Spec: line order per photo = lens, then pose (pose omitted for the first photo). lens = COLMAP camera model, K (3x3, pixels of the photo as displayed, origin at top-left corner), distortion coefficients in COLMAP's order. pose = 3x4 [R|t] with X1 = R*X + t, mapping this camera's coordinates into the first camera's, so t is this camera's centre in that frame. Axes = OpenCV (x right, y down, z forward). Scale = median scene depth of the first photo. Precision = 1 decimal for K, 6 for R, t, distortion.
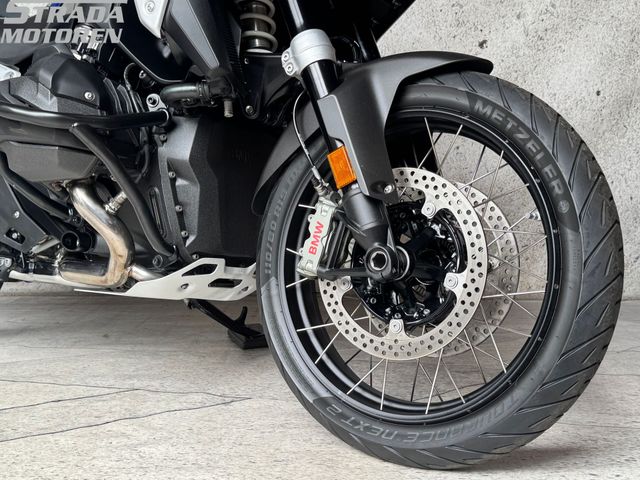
lens RADIAL K [[803.8, 0, 320.0], [0, 803.8, 240.0], [0, 0, 1]] dist [0.237296, -0.765630]
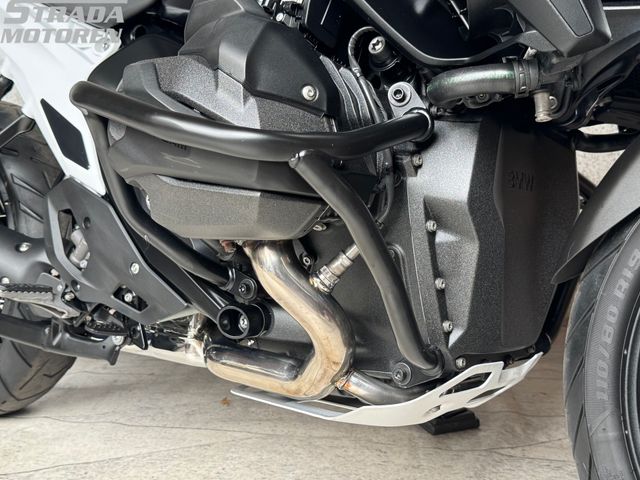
lens RADIAL K [[803.8, 0, 320.0], [0, 803.8, 240.0], [0, 0, 1]] dist [0.237296, -0.765630]
pose [[0.999849, -0.005993, -0.016327, -0.251339], [0.006992, 0.998065, 0.061791, -0.106033], [0.015925, -0.061896, 0.997956, 0.434902]]
